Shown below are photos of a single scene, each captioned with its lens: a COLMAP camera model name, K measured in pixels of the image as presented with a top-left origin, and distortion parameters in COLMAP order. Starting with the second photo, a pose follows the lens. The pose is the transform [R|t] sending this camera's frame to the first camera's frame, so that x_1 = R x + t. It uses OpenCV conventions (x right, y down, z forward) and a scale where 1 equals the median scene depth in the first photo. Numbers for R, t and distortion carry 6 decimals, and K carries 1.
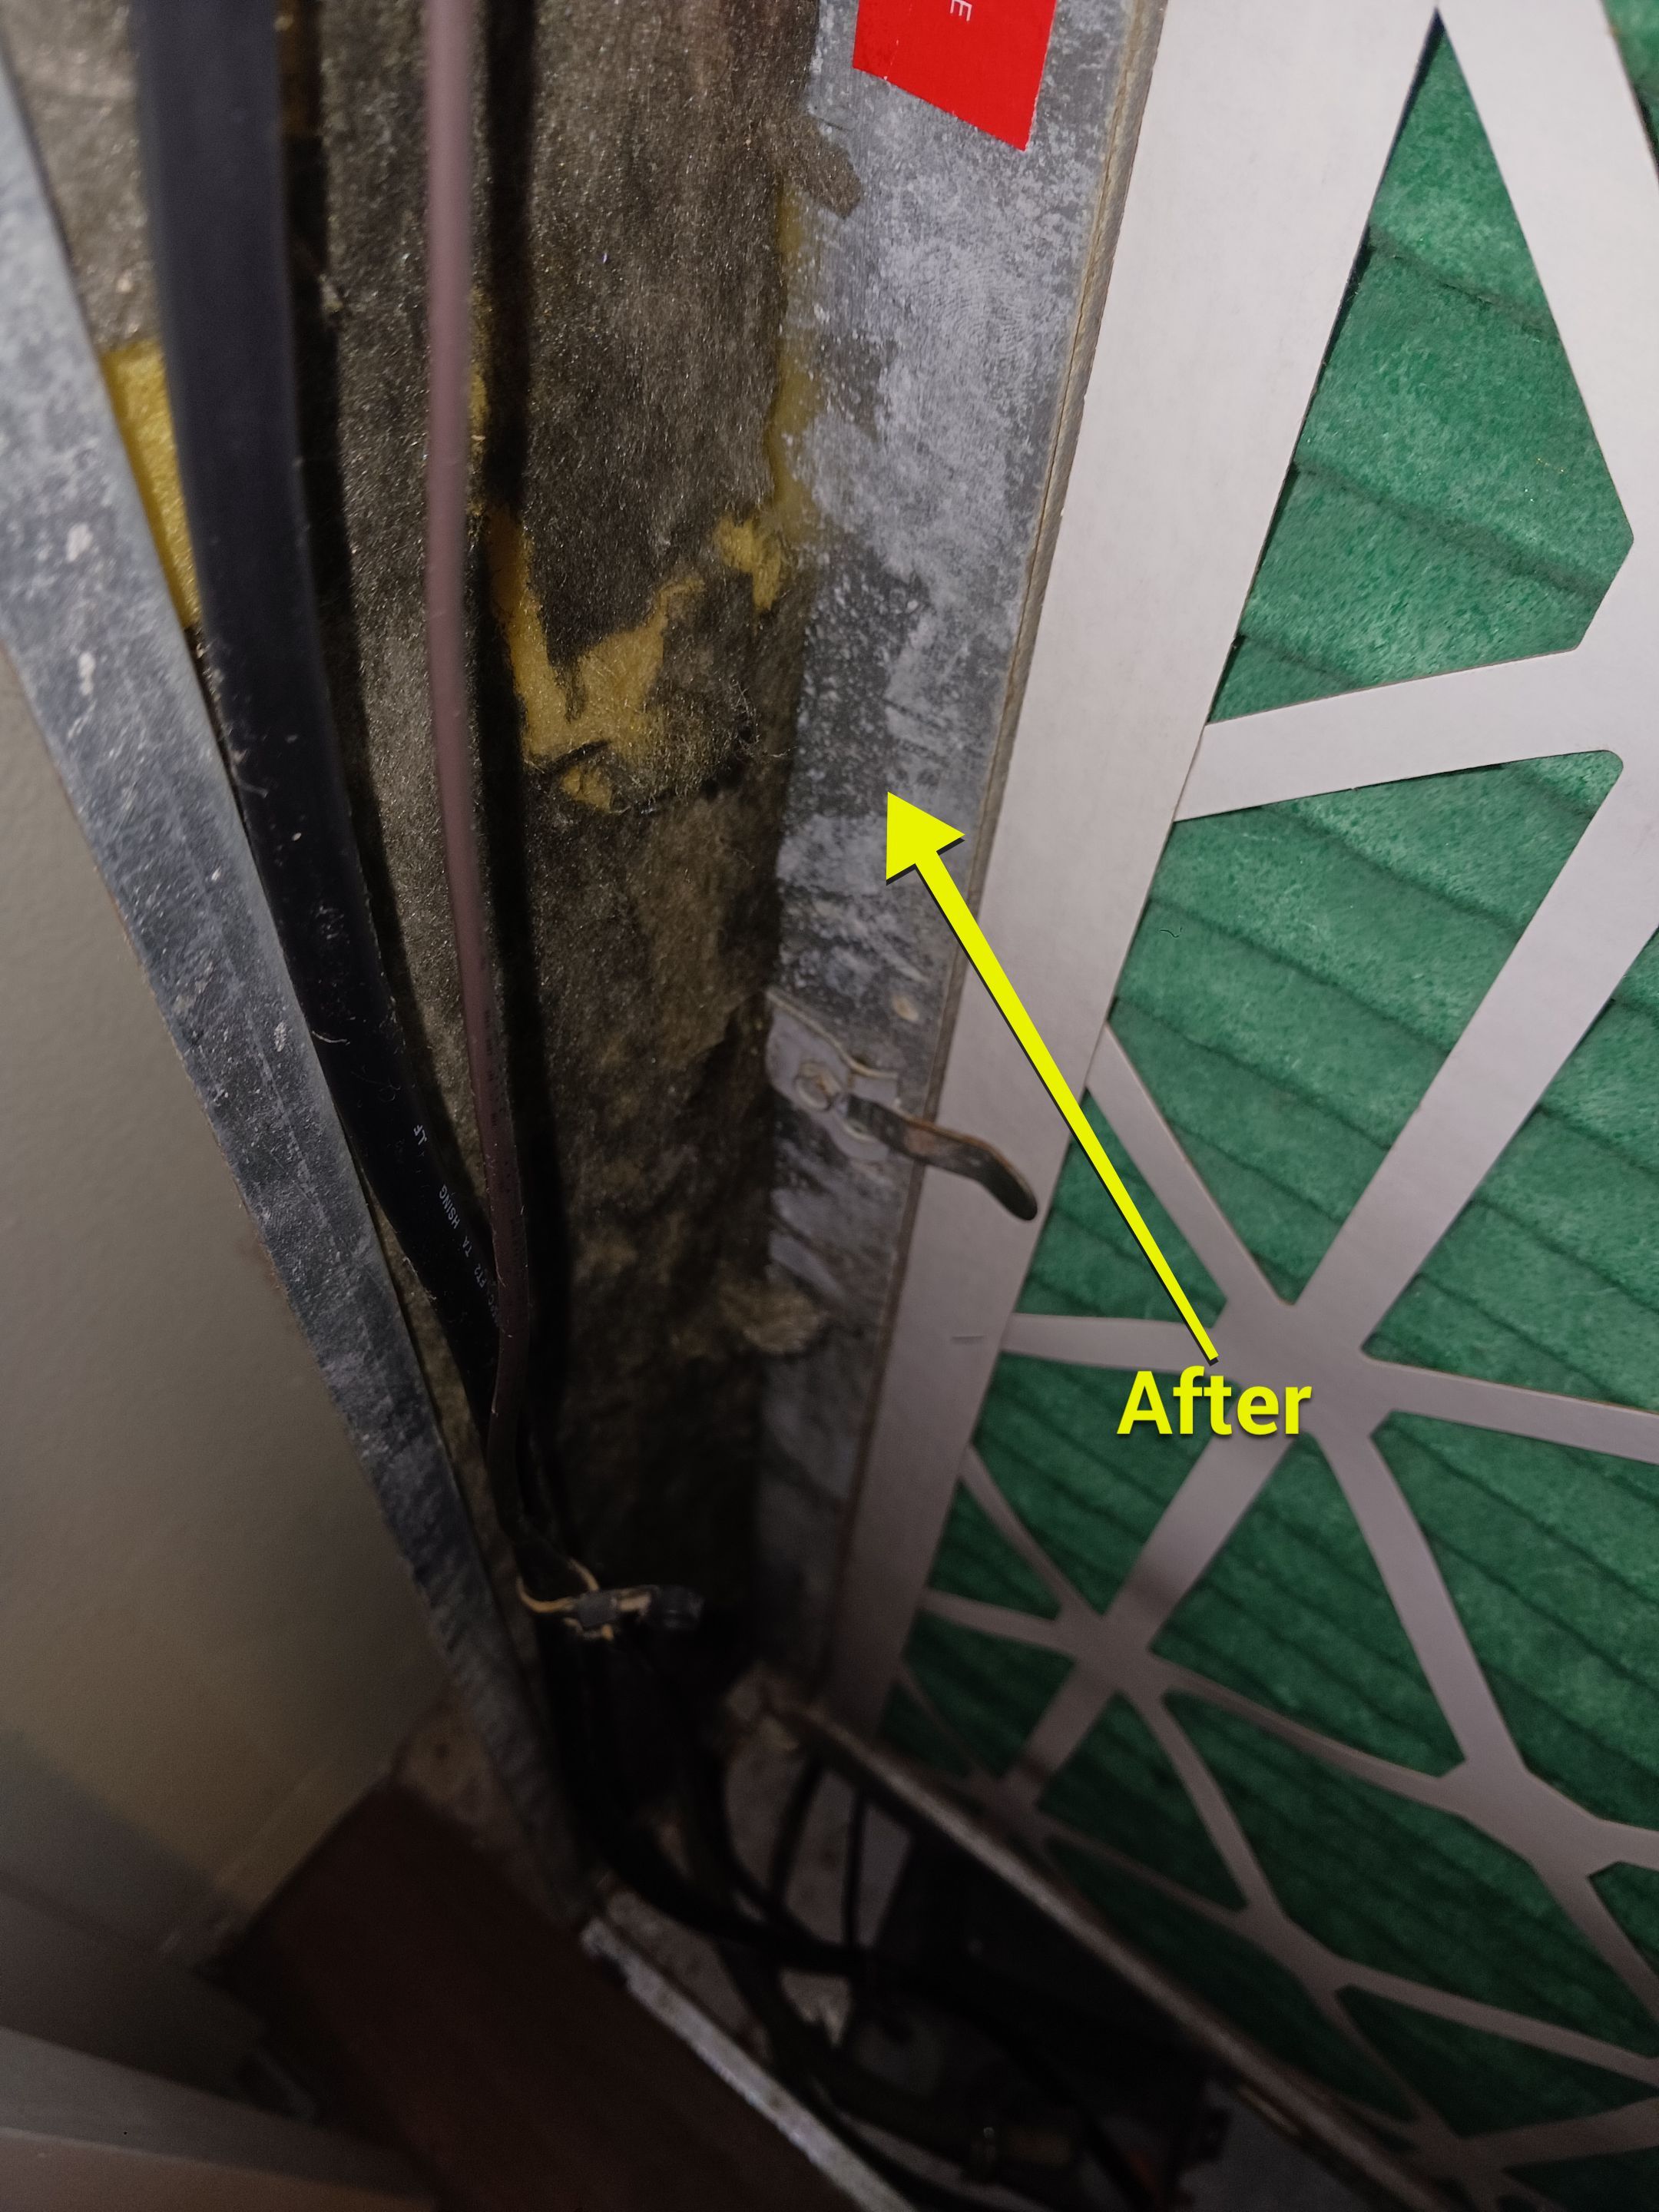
lens RADIAL K [[1790.9, 0, 761.8], [0, 1790.9, 1110.5], [0, 0, 1]] dist [0.002973, -0.103177]
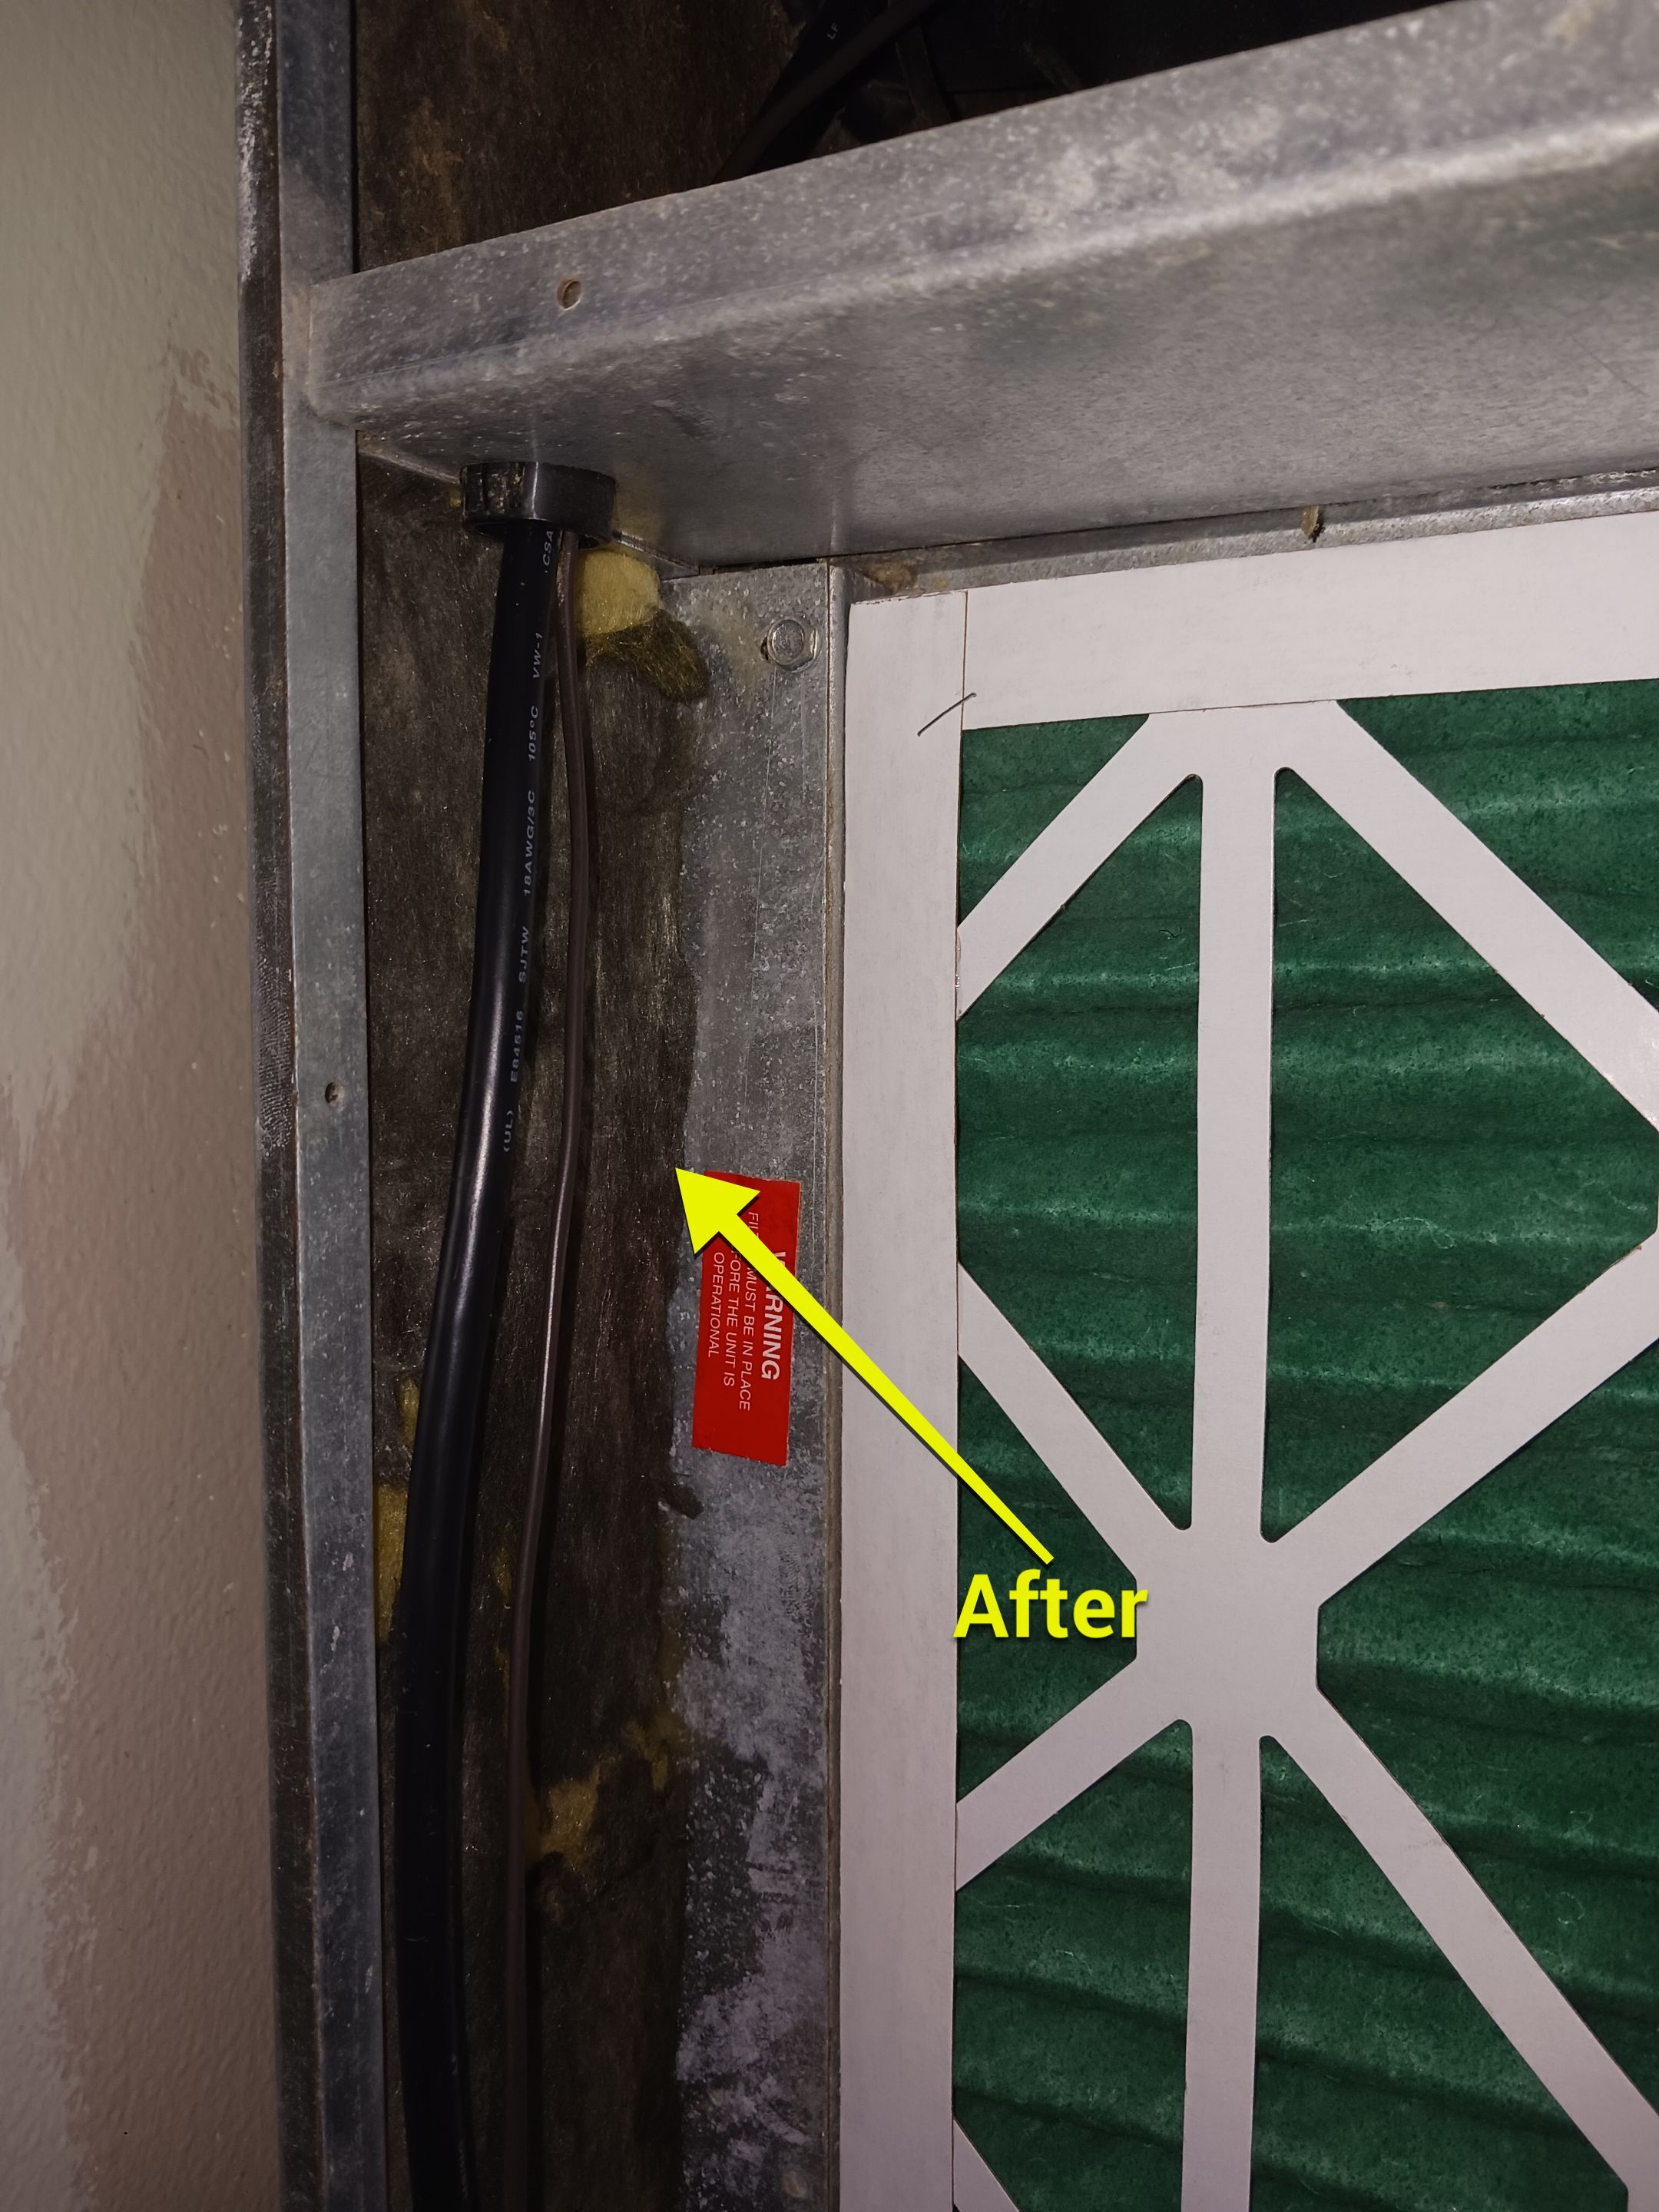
lens RADIAL K [[1792.0, 0, 829.5], [0, 1792.0, 1106.0], [0, 0, 1]] dist [-0.011072, 0.018692]
pose [[0.982662, -0.036605, 0.181754, -0.118149], [0.168633, 0.583883, -0.794131, 0.639398], [-0.077054, 0.811012, 0.579933, -0.373812]]
